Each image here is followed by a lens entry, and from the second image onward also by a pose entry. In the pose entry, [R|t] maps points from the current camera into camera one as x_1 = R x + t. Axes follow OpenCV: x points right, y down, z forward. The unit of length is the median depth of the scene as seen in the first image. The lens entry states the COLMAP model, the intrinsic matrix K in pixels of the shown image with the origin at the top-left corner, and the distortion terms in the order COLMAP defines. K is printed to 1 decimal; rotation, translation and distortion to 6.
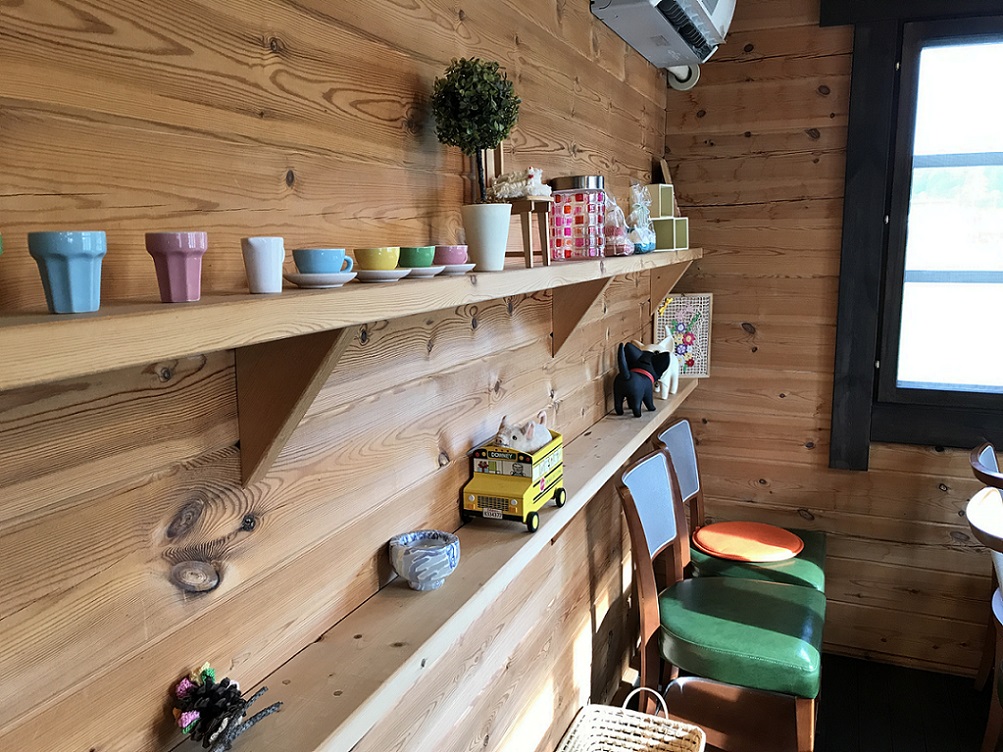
lens RADIAL K [[817.8, 0, 504.9], [0, 817.8, 374.8], [0, 0, 1]] dist [0.008416, 0.002613]
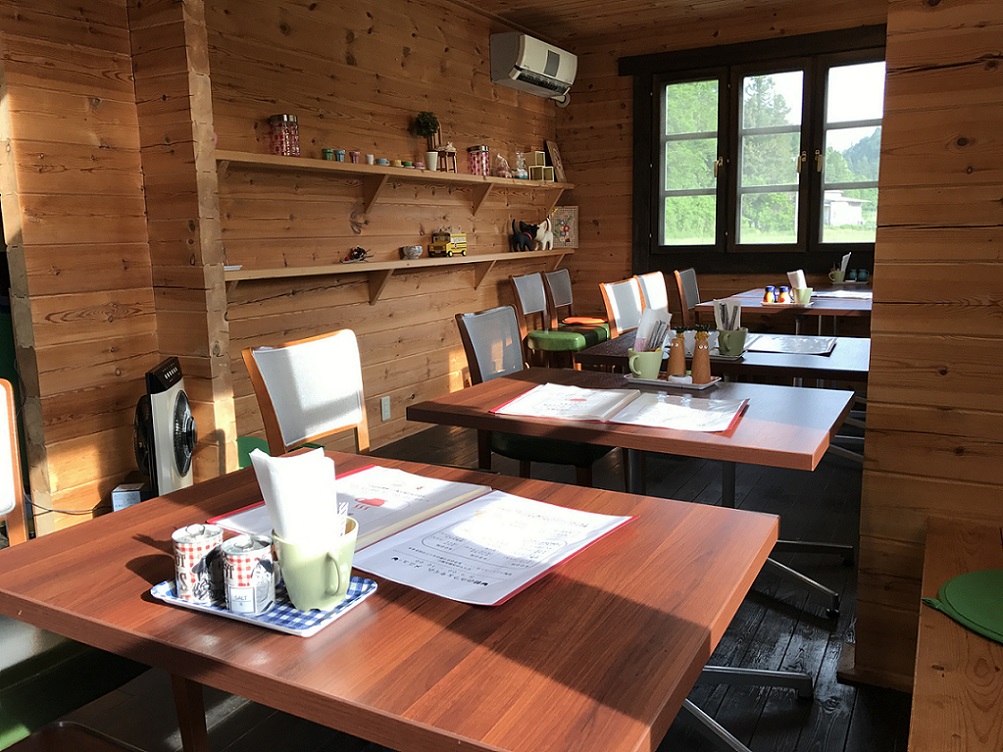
lens RADIAL K [[817.8, 0, 498.1], [0, 817.8, 375.6], [0, 0, 1]] dist [0.008416, 0.002613]
pose [[0.993770, -0.002435, -0.111422, 0.458817], [0.002719, 0.999993, 0.002393, 0.518870], [0.111416, -0.002681, 0.993770, -1.716754]]
